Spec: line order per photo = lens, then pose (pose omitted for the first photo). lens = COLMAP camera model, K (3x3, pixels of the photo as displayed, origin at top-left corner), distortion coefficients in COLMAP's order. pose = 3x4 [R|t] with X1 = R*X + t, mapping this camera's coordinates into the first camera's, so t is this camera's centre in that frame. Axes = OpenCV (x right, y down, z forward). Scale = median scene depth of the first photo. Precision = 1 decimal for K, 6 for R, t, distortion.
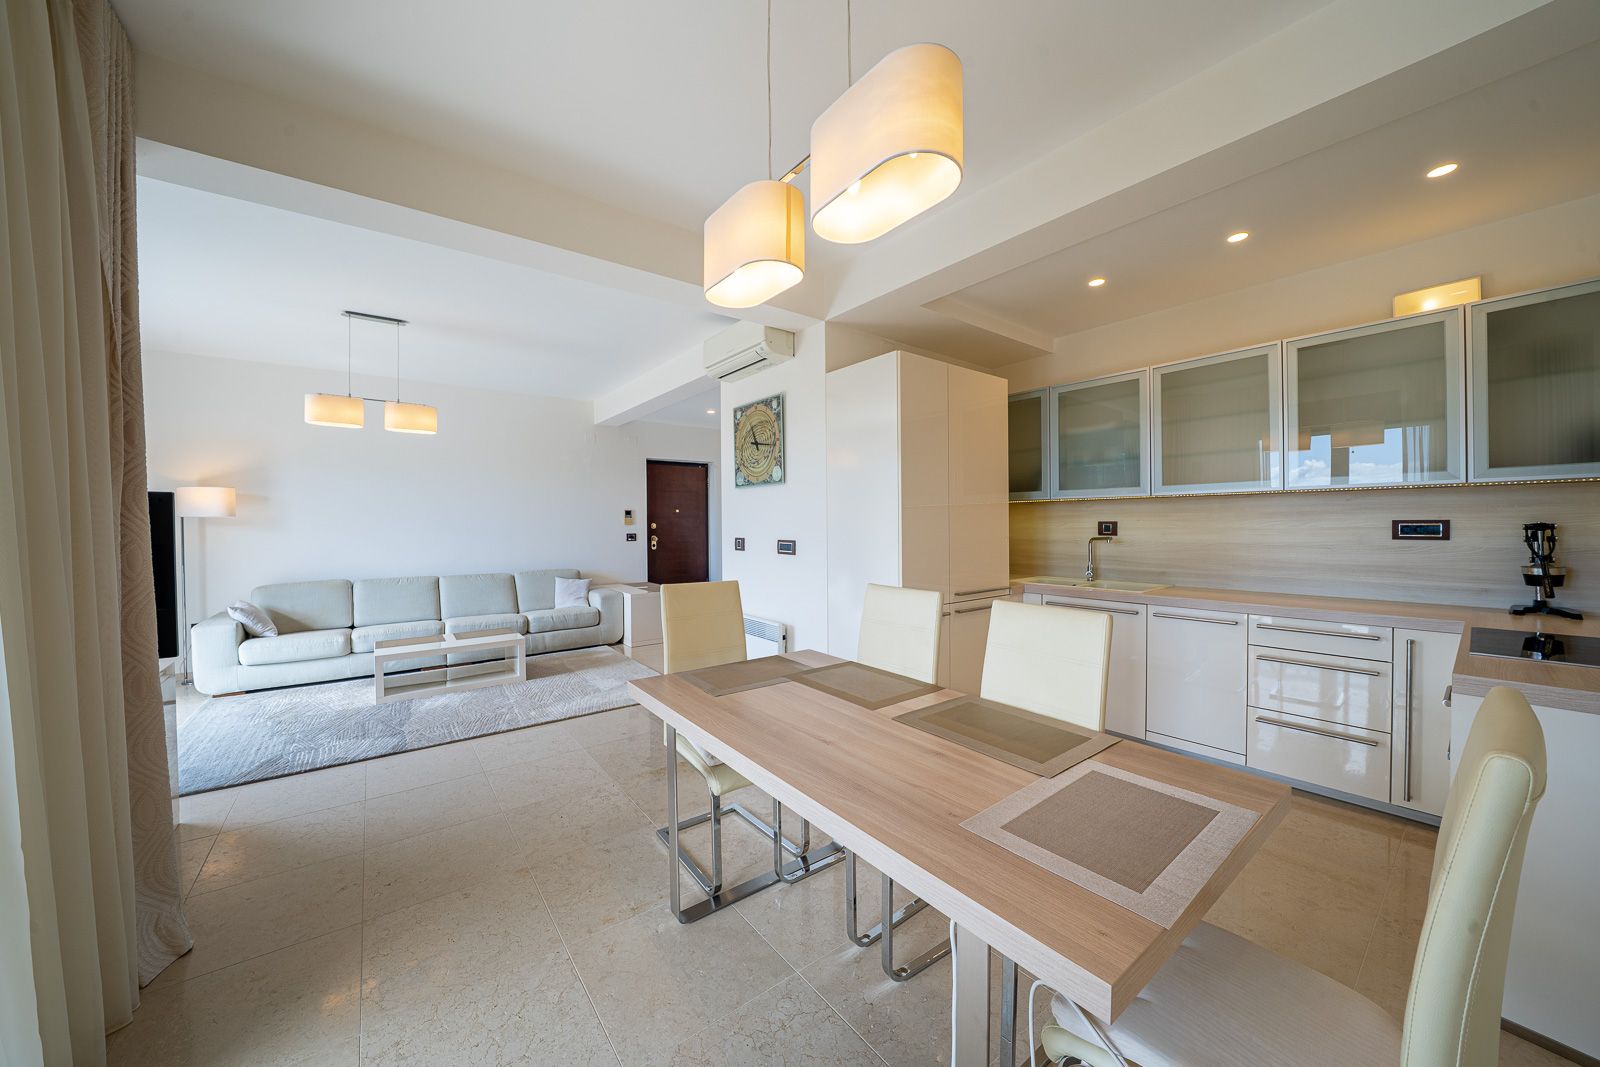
lens RADIAL K [[562.3, 0, 790.2], [0, 562.3, 530.8], [0, 0, 1]] dist [-0.022824, 0.001492]
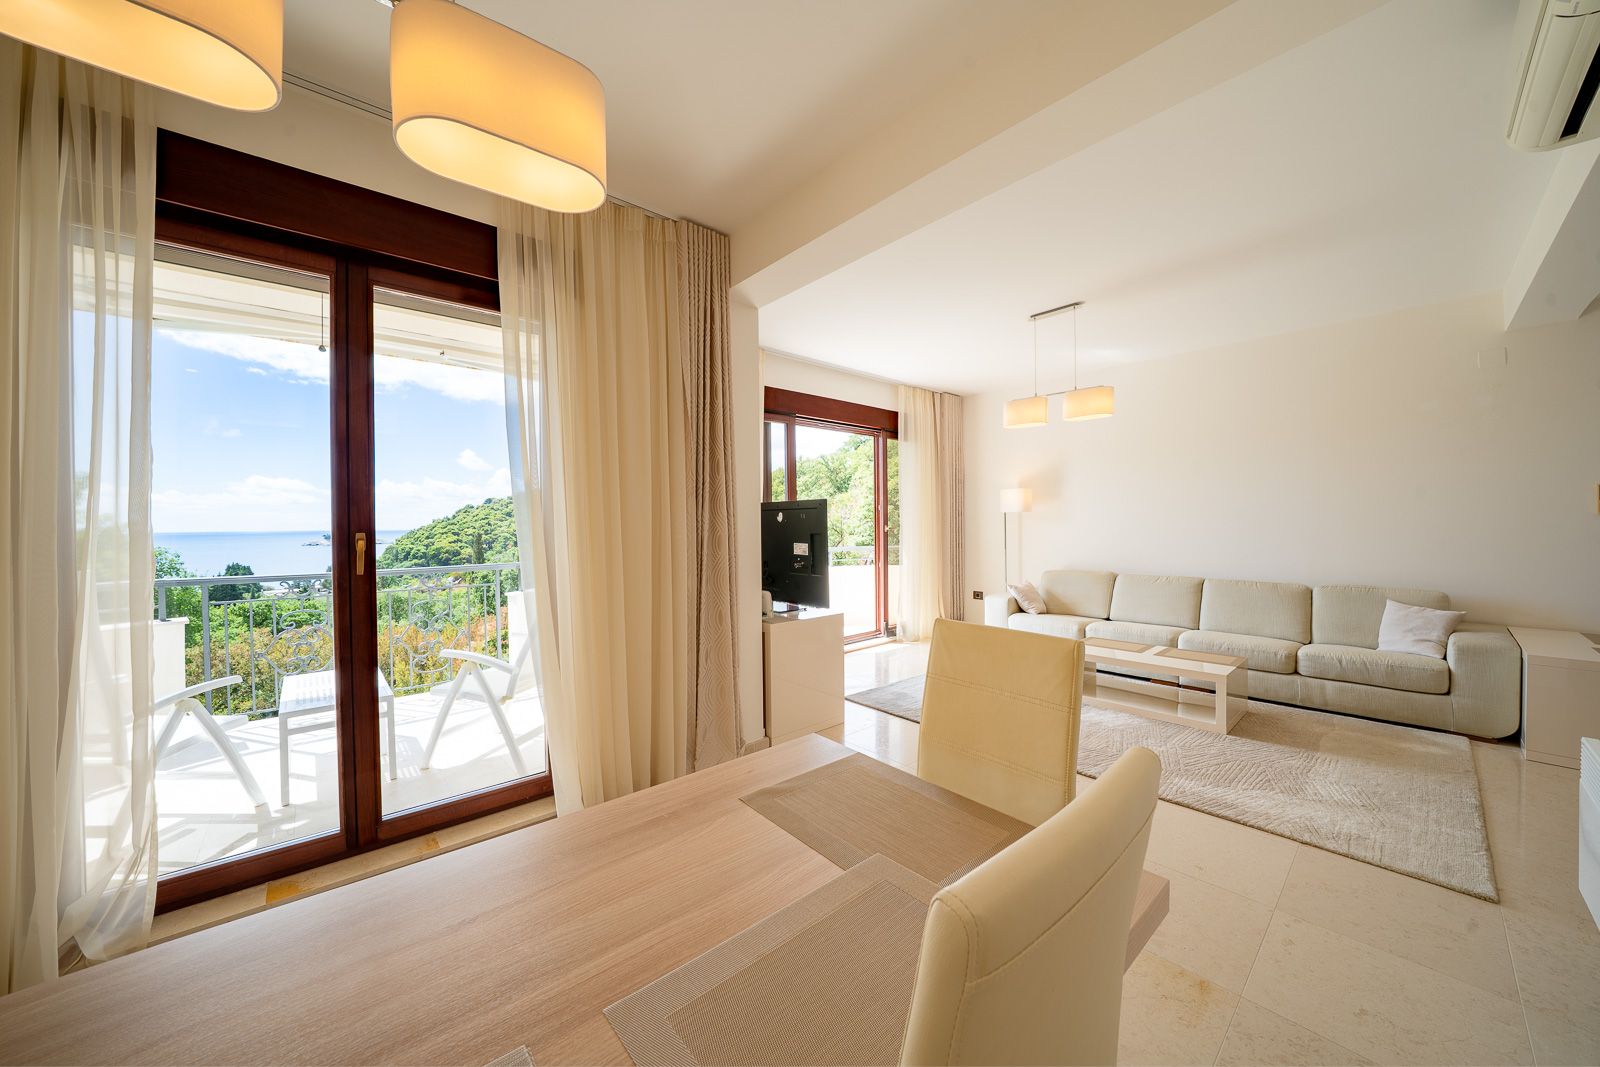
lens RADIAL K [[562.3, 0, 803.4], [0, 562.3, 529.5], [0, 0, 1]] dist [-0.022824, 0.001492]
pose [[0.091291, 0.019681, -0.995630, 0.657414], [-0.005723, 0.999799, 0.019239, -0.025102], [0.995808, 0.003941, 0.091386, 1.395089]]
